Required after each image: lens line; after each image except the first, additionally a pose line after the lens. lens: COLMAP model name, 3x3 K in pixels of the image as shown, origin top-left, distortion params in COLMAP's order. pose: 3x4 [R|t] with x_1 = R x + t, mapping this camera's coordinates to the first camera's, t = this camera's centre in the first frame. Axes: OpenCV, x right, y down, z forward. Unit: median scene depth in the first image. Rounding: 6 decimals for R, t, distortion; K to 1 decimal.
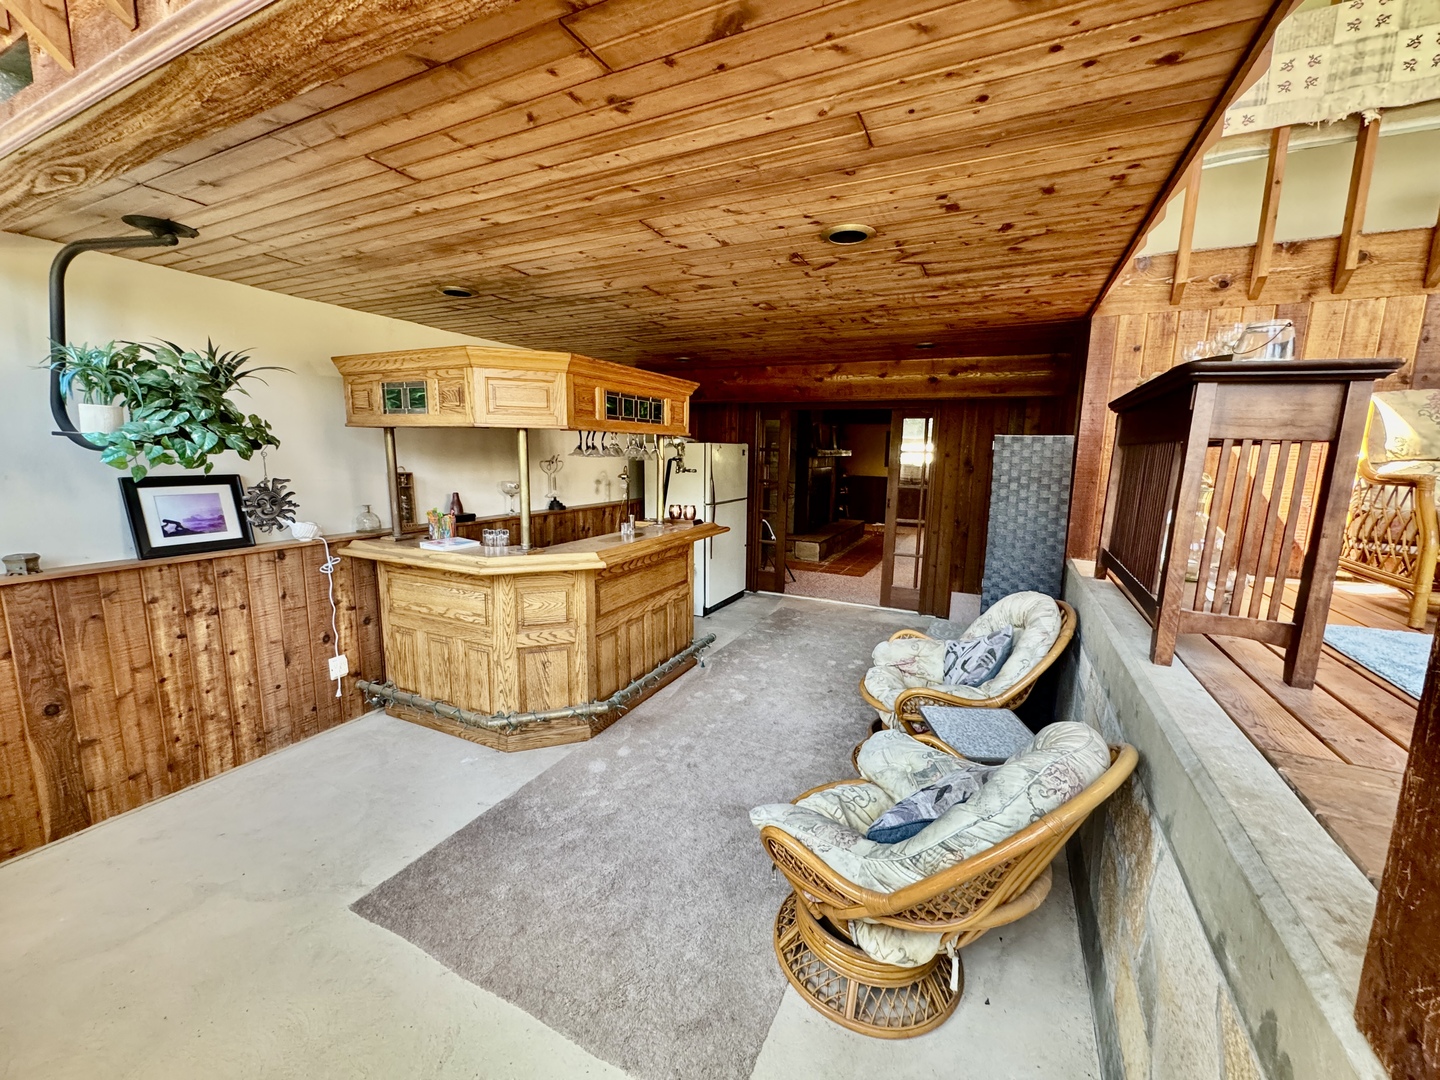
lens RADIAL K [[576.6, 0, 718.0], [0, 576.6, 540.4], [0, 0, 1]] dist [-0.002294, 0.000457]
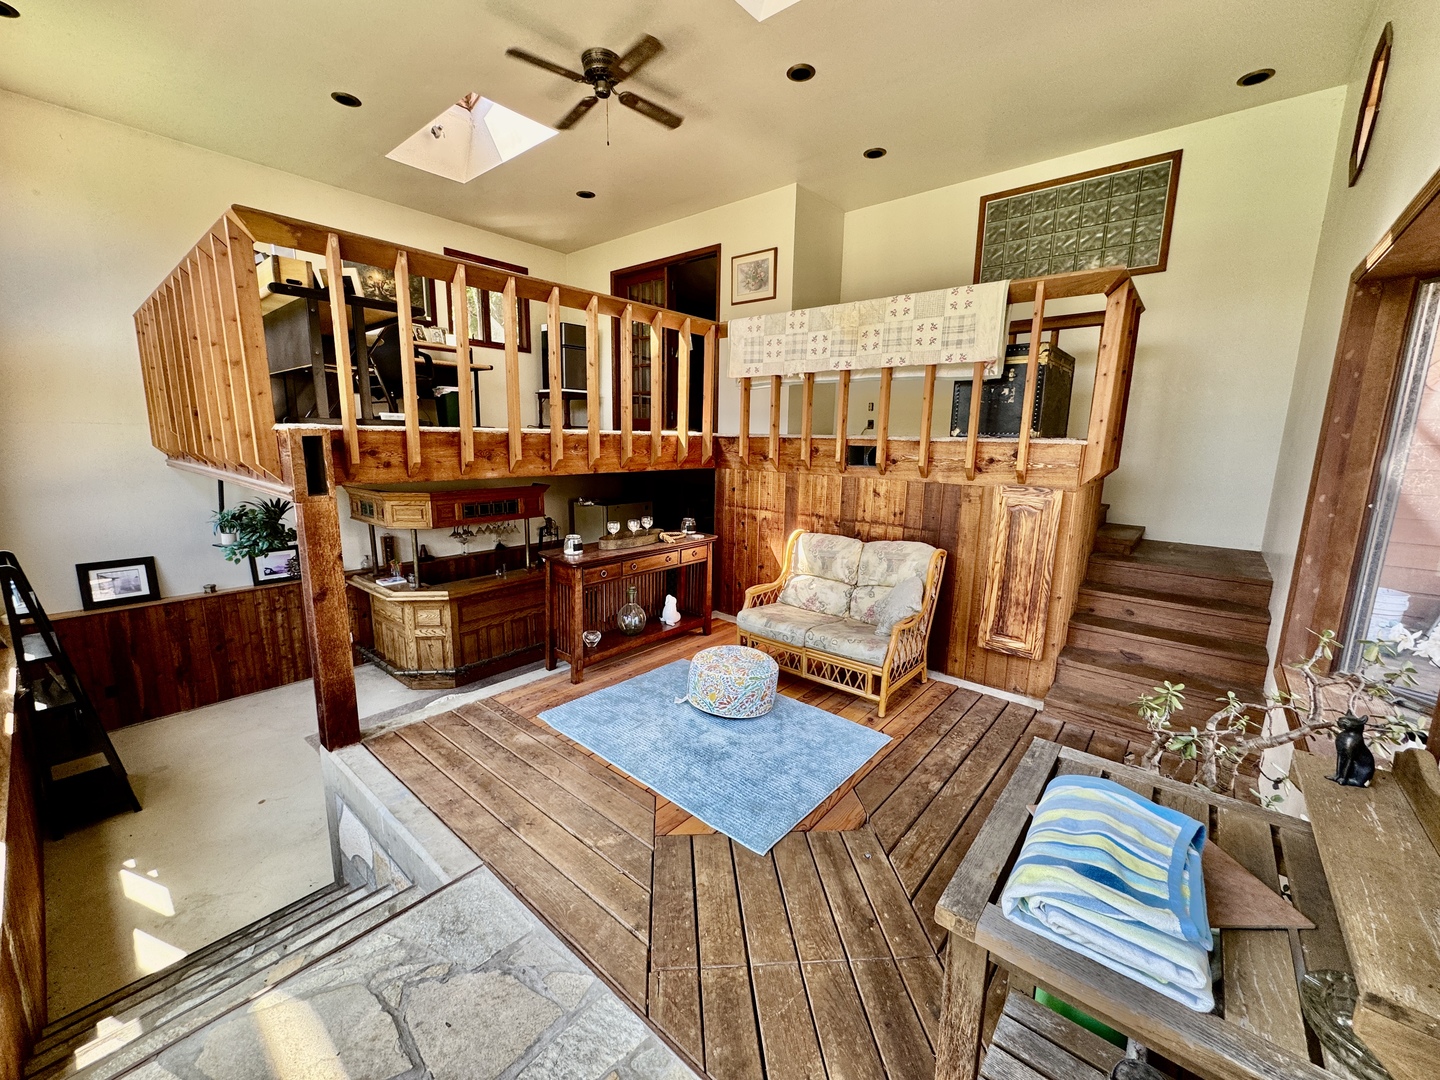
lens RADIAL K [[576.6, 0, 722.2], [0, 576.6, 540.8], [0, 0, 1]] dist [-0.002294, 0.000457]
pose [[0.968566, 0.043302, -0.244958, 1.244516], [-0.038164, 0.998941, 0.025686, -0.253609], [0.245811, -0.015530, 0.969193, -0.702255]]
